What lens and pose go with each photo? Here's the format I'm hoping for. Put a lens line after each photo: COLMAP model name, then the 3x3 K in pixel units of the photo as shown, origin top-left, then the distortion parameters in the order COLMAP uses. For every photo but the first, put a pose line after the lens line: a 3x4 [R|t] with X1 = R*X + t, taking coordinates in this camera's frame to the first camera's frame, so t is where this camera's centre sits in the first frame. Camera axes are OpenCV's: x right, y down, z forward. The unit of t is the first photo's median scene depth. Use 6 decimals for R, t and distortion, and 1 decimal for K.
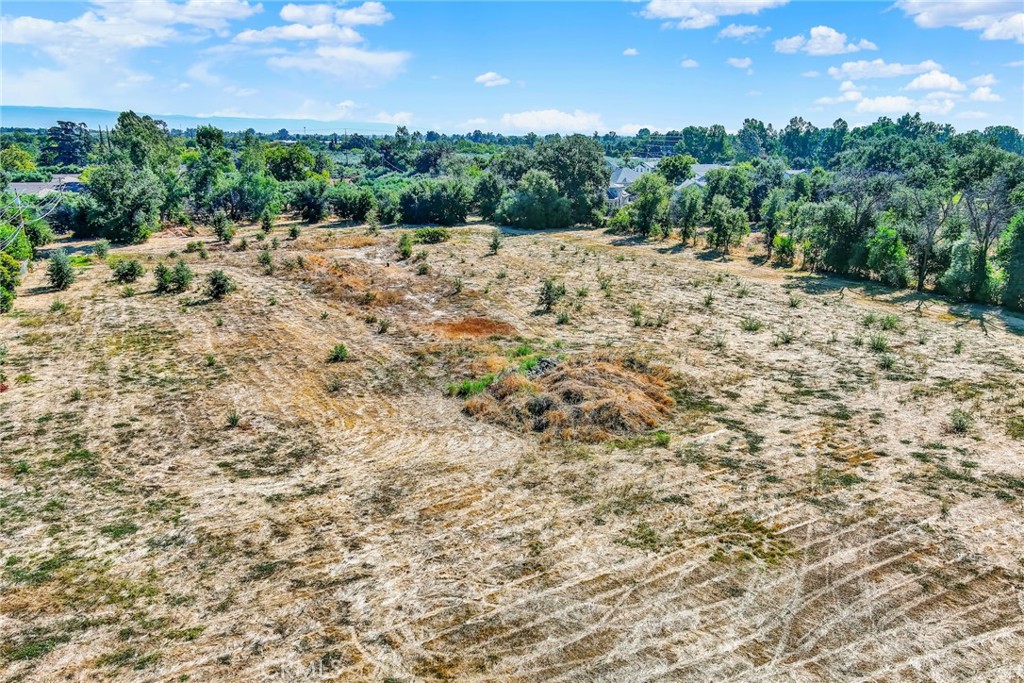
lens RADIAL K [[785.1, 0, 510.0], [0, 785.1, 343.4], [0, 0, 1]] dist [0.026642, -0.038462]
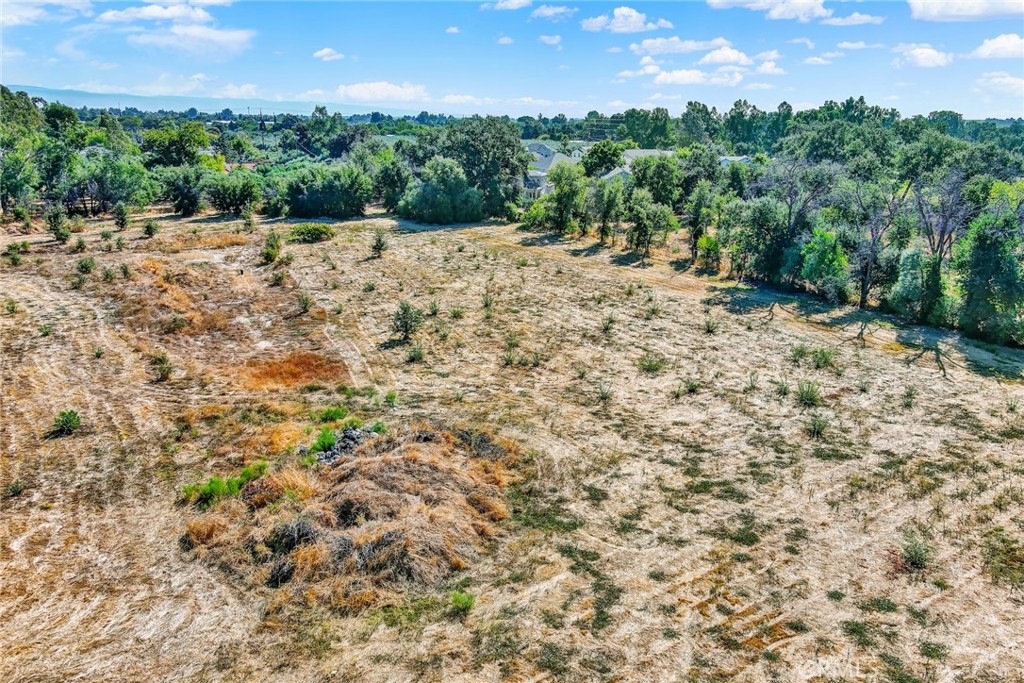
lens RADIAL K [[785.1, 0, 514.2], [0, 785.1, 339.1], [0, 0, 1]] dist [0.026642, -0.038462]
pose [[0.998223, -0.009492, 0.058824, 0.105161], [0.008519, 0.999823, 0.016771, -0.052080], [-0.058973, -0.016240, 0.998127, 0.193594]]
